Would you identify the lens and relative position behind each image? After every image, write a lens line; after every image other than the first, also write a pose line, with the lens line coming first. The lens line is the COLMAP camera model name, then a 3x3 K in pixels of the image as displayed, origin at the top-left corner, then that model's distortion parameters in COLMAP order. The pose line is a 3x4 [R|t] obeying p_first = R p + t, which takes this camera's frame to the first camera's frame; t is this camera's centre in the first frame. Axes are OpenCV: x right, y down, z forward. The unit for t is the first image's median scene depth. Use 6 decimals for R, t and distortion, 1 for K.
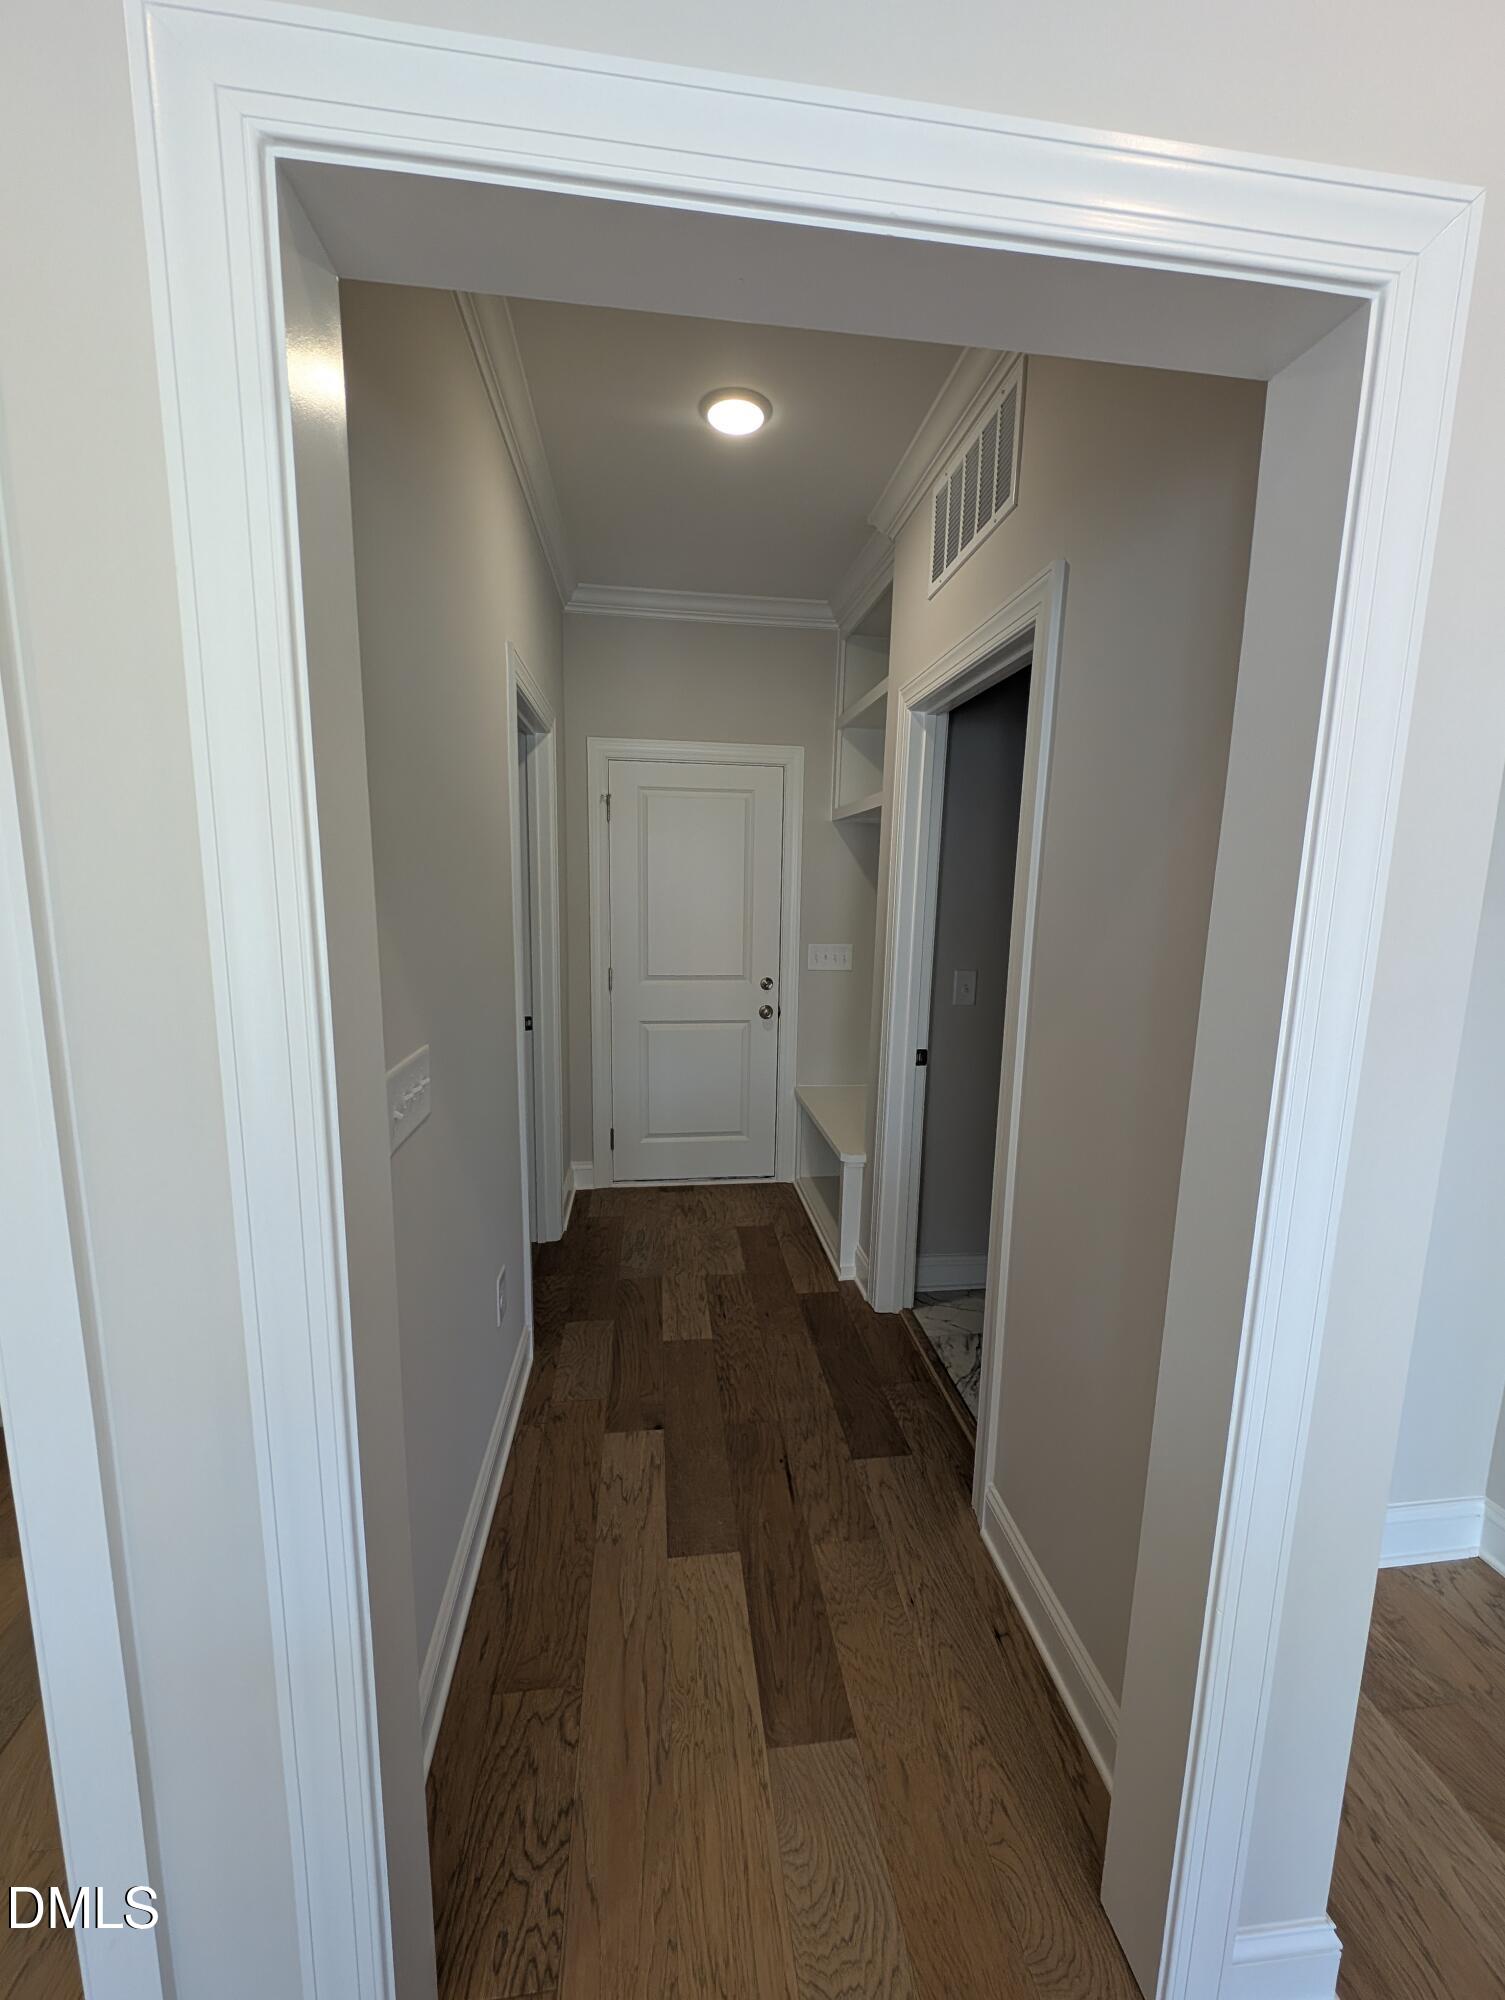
lens RADIAL K [[744.6, 0, 741.1], [0, 744.6, 995.4], [0, 0, 1]] dist [0.002449, -0.000888]
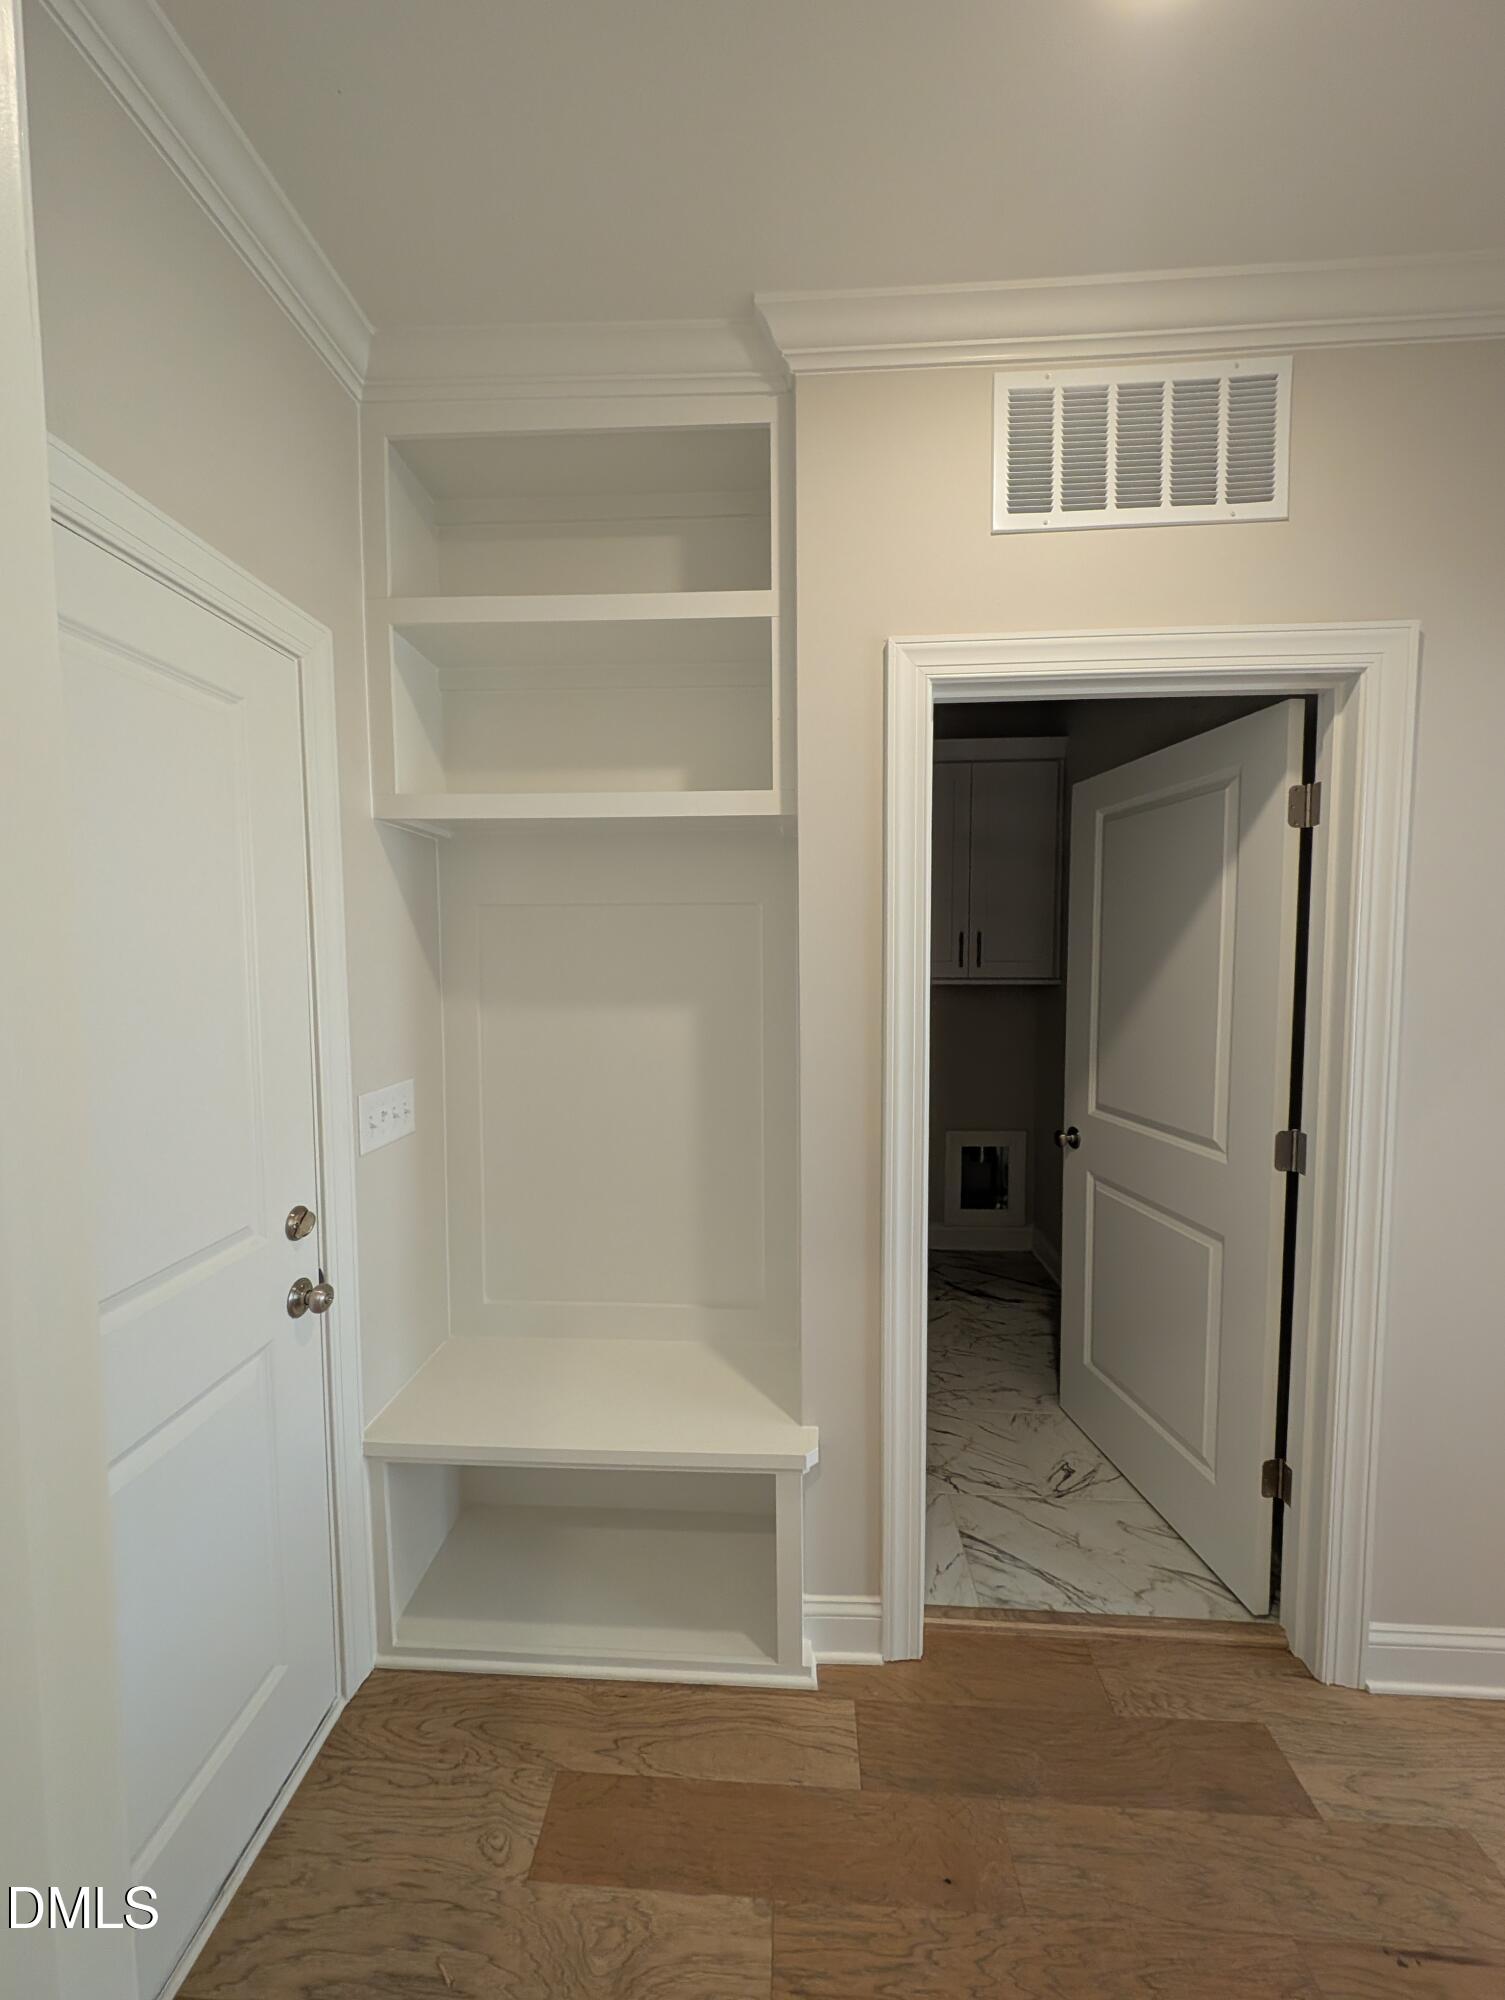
lens RADIAL K [[752.3, 0, 748.0], [0, 752.3, 989.6], [0, 0, 1]] dist [0.003247, -0.002468]
pose [[0.173199, -0.076258, 0.981930, -0.319120], [0.153165, 0.986953, 0.049632, -0.127450], [-0.972904, 0.141802, 0.182619, 0.756235]]
